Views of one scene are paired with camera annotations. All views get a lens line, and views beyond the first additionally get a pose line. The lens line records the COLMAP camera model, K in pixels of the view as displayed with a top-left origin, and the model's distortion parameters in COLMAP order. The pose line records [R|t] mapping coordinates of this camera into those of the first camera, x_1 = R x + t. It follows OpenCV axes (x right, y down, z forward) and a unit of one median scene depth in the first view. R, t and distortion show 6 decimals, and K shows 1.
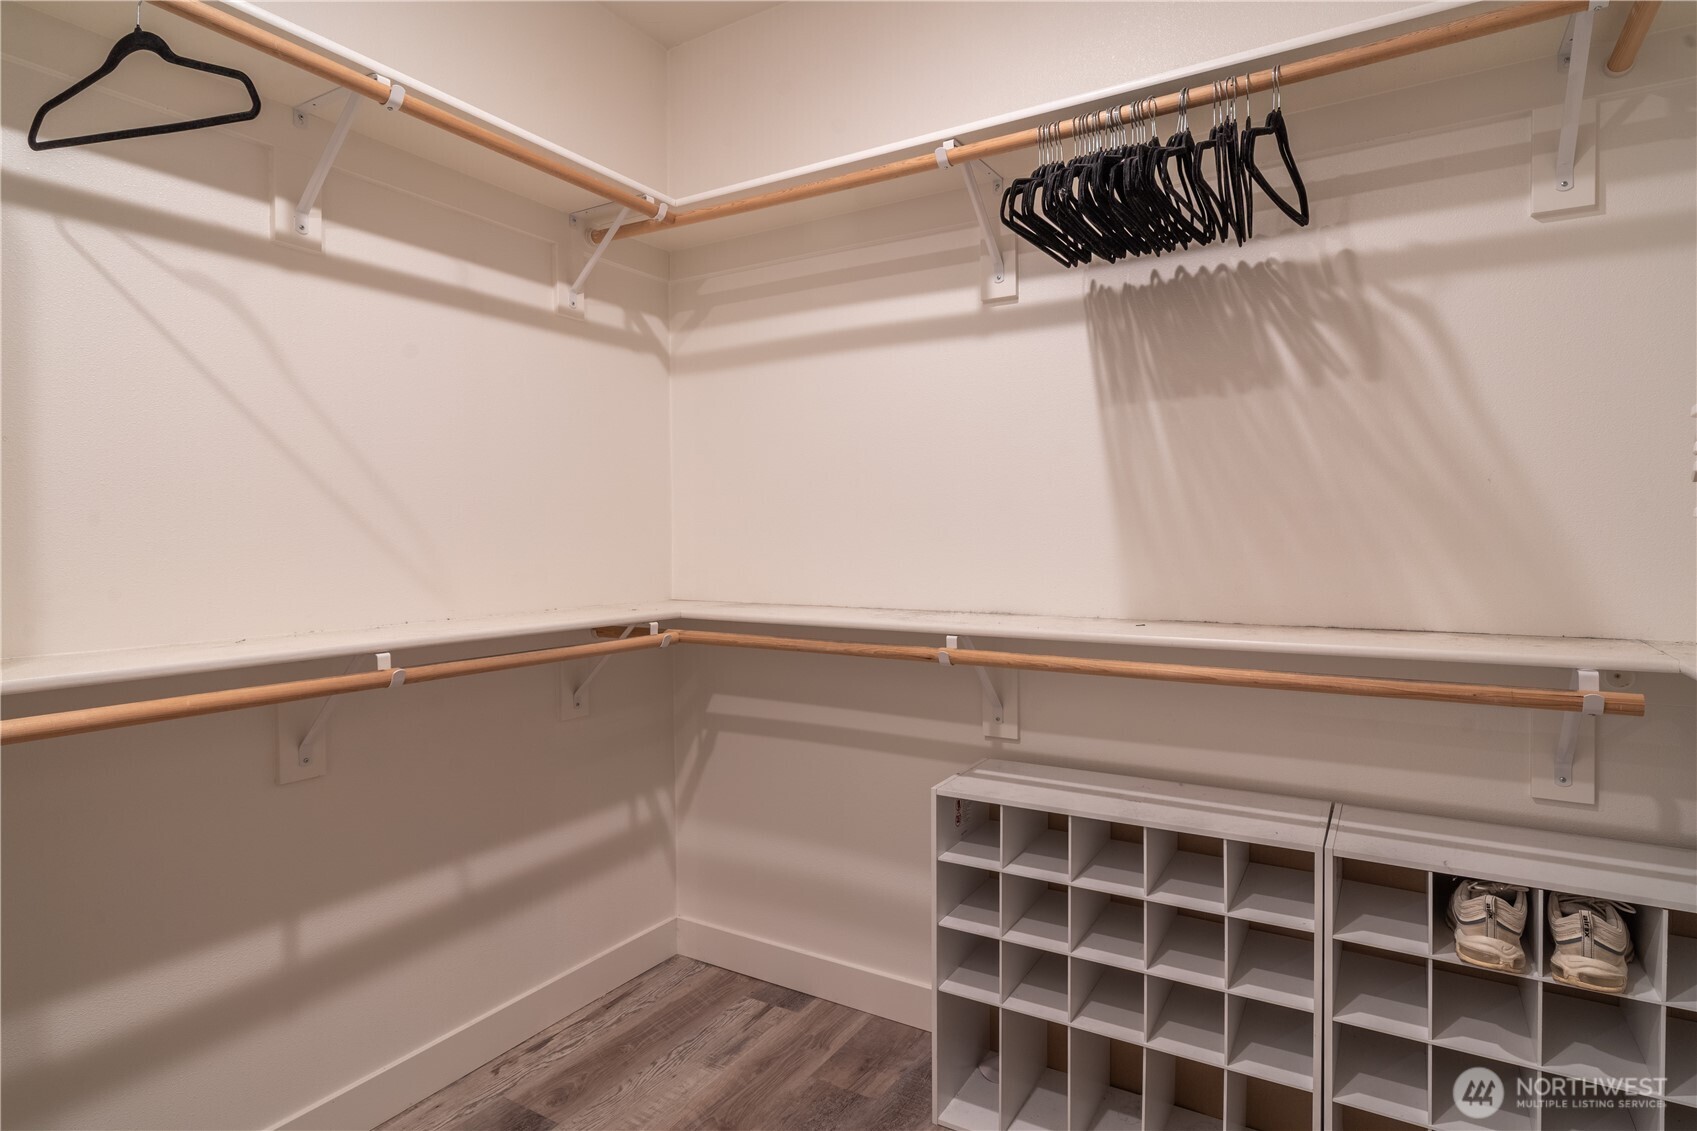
lens RADIAL K [[902.5, 0, 847.0], [0, 902.5, 538.0], [0, 0, 1]] dist [-0.001491, 0.000246]
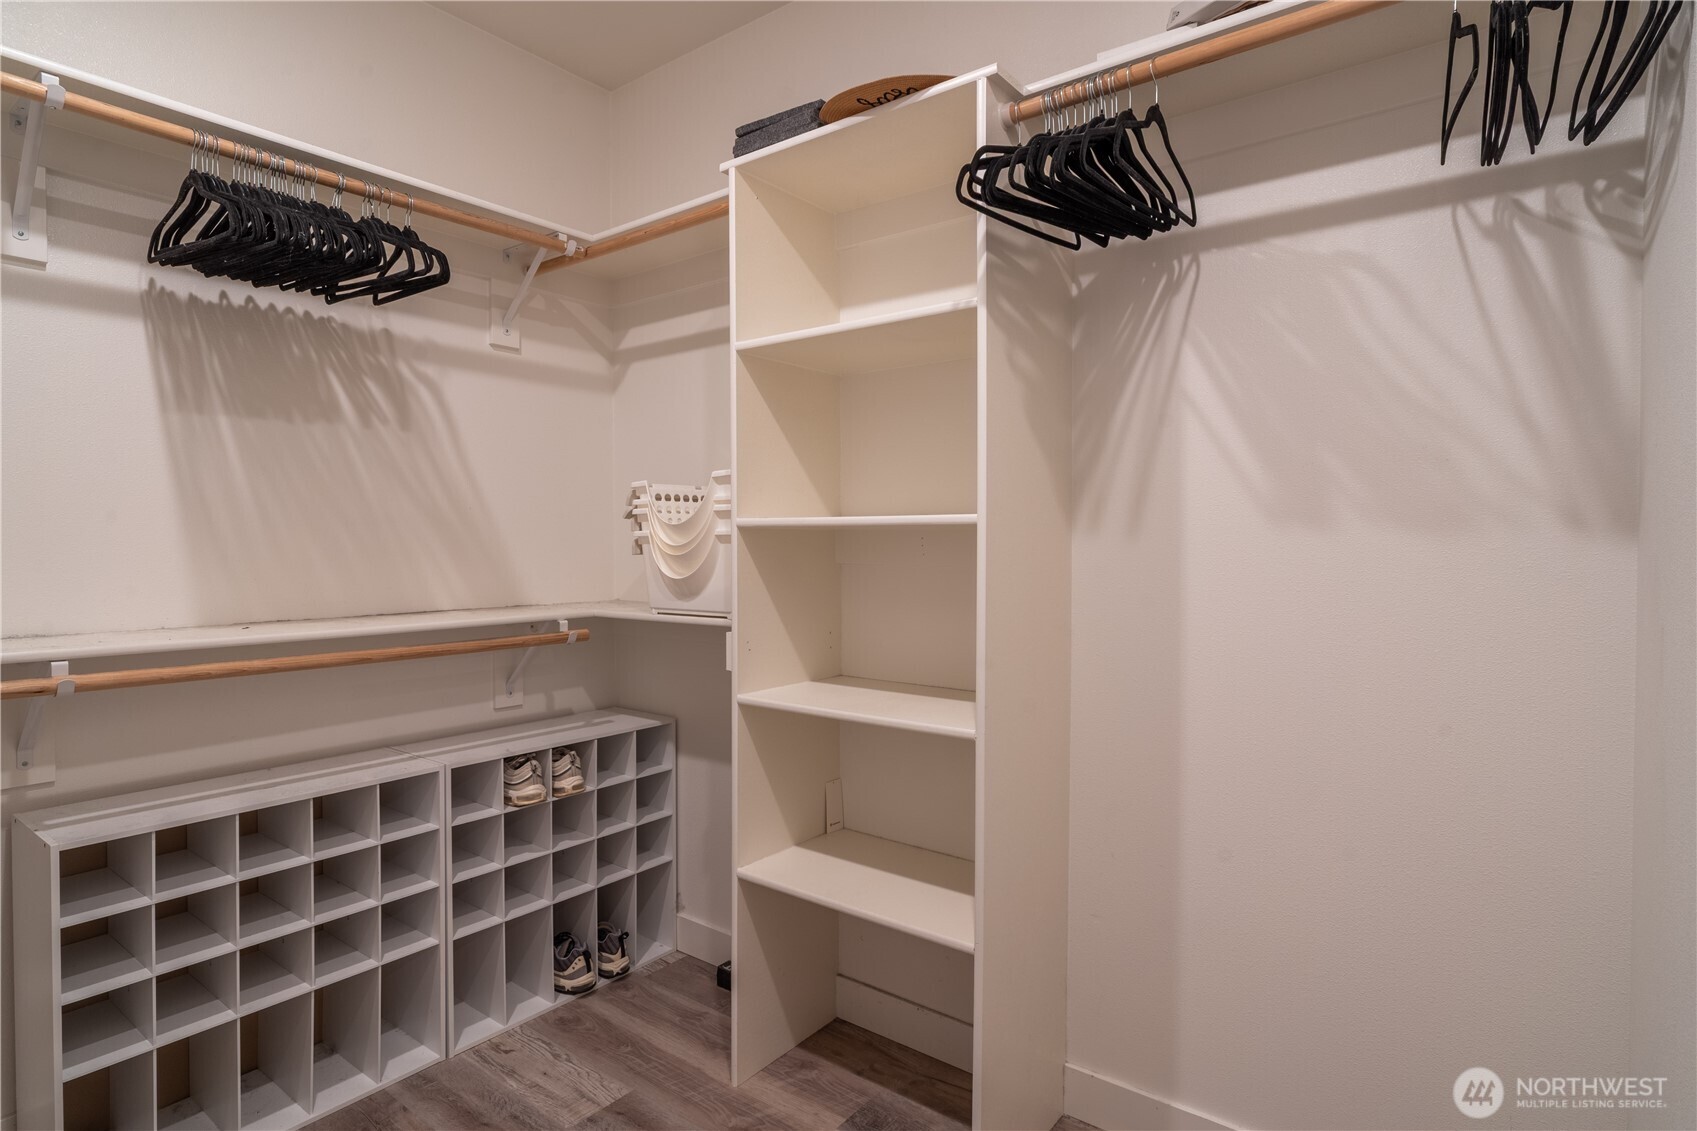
lens RADIAL K [[902.5, 0, 847.0], [0, 902.5, 538.0], [0, 0, 1]] dist [-0.001491, 0.000246]
pose [[0.112487, 0.009594, 0.993607, -0.659357], [0.000527, 0.999953, -0.009715, 0.000699], [-0.993653, 0.001616, 0.112477, 0.173605]]
